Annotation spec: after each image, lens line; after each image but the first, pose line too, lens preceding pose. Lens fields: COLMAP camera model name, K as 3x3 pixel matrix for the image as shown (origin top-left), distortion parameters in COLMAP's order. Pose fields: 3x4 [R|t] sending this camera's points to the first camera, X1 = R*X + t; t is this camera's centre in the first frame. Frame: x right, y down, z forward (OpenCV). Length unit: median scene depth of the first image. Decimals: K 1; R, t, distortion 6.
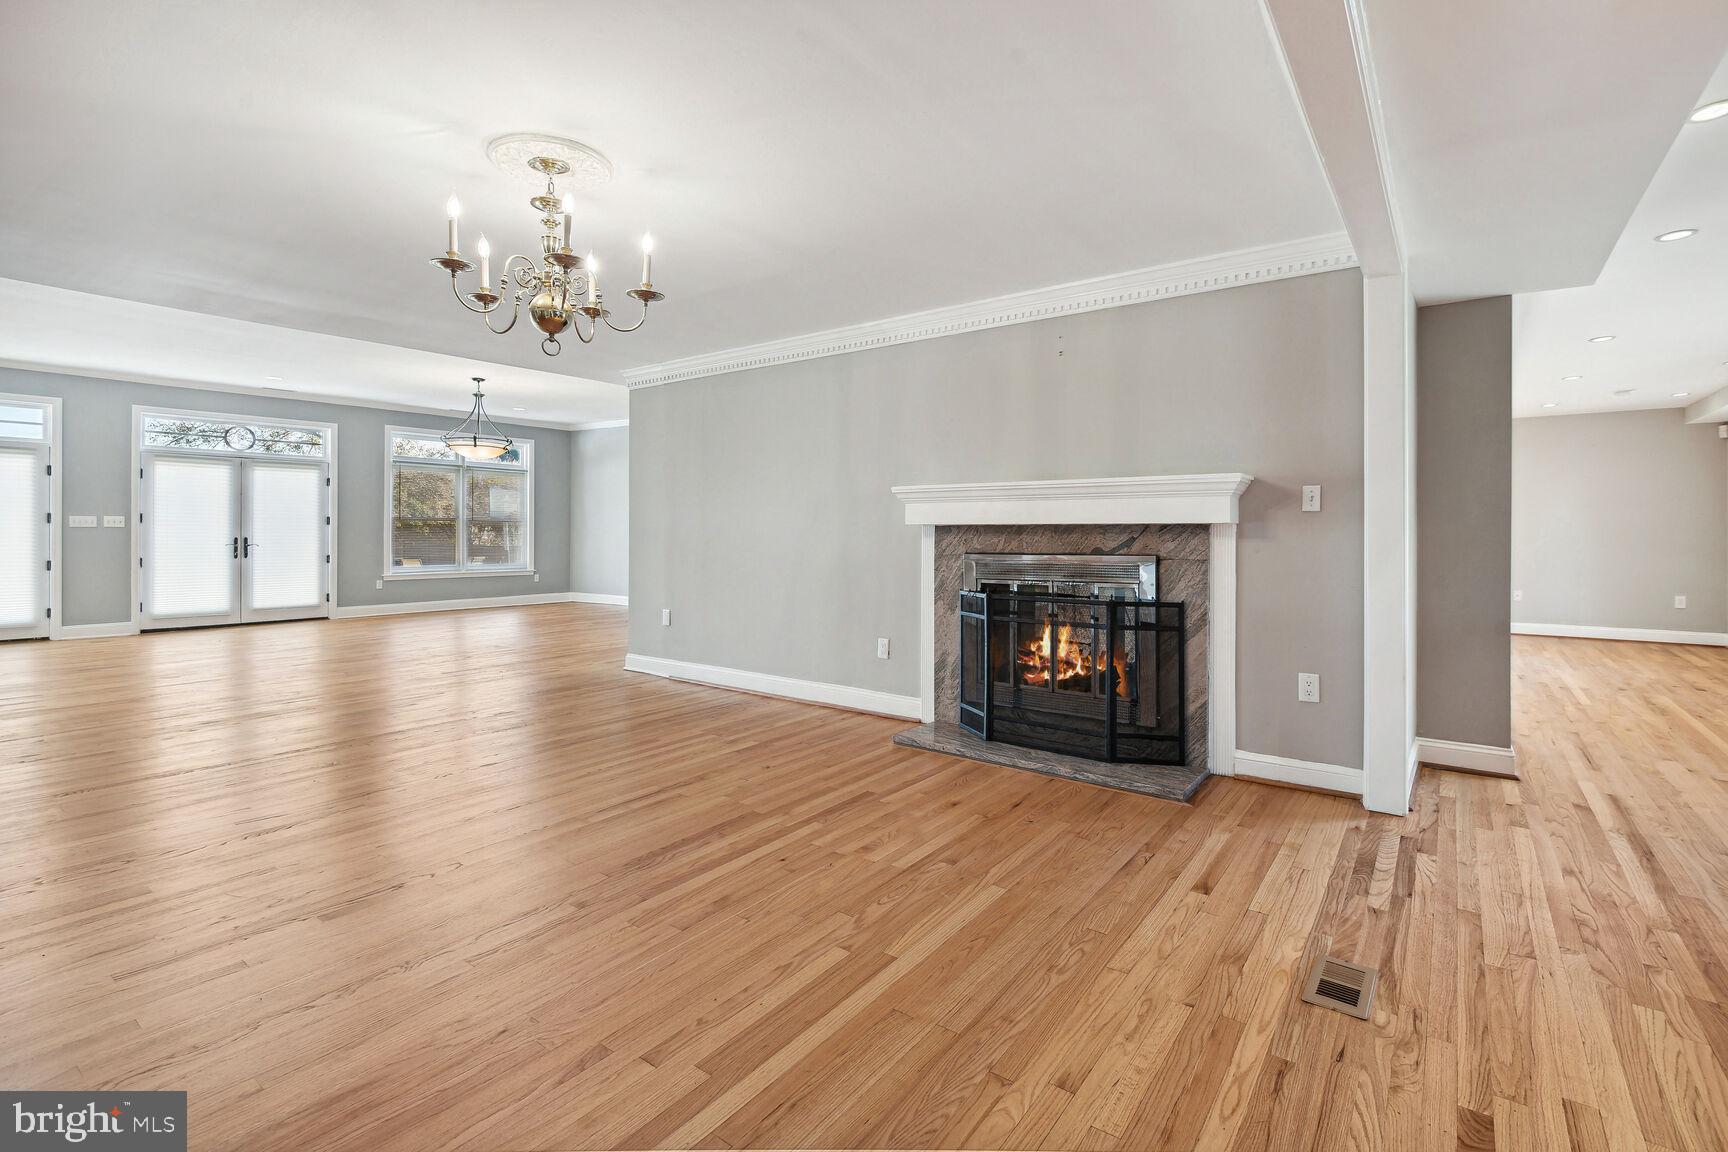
lens RADIAL K [[780.3, 0, 874.7], [0, 780.3, 529.3], [0, 0, 1]] dist [-0.005005, -0.001285]
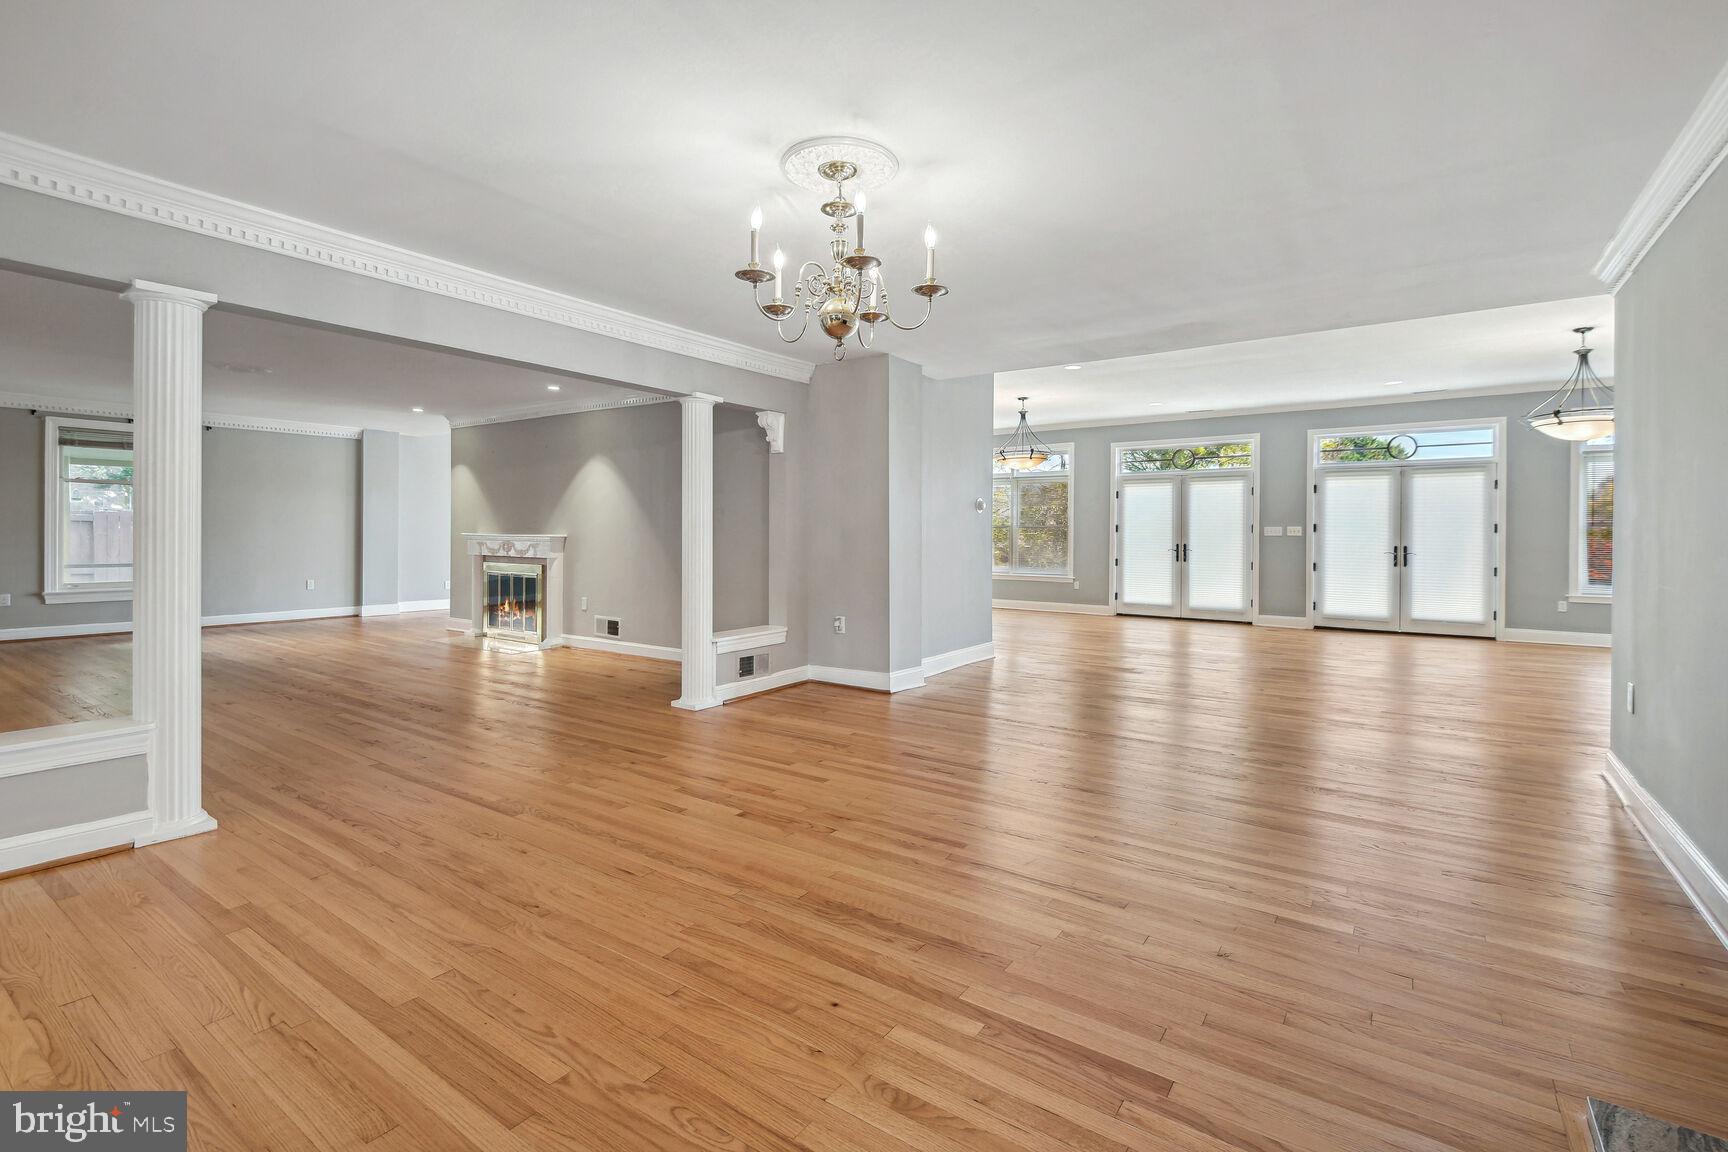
lens RADIAL K [[780.3, 0, 885.5], [0, 780.3, 535.9], [0, 0, 1]] dist [-0.005005, -0.001285]
pose [[0.029819, -0.003139, -0.999550, 0.410118], [-0.002843, 0.999991, -0.003225, 0.005205], [0.999551, 0.002938, 0.029810, 0.723254]]
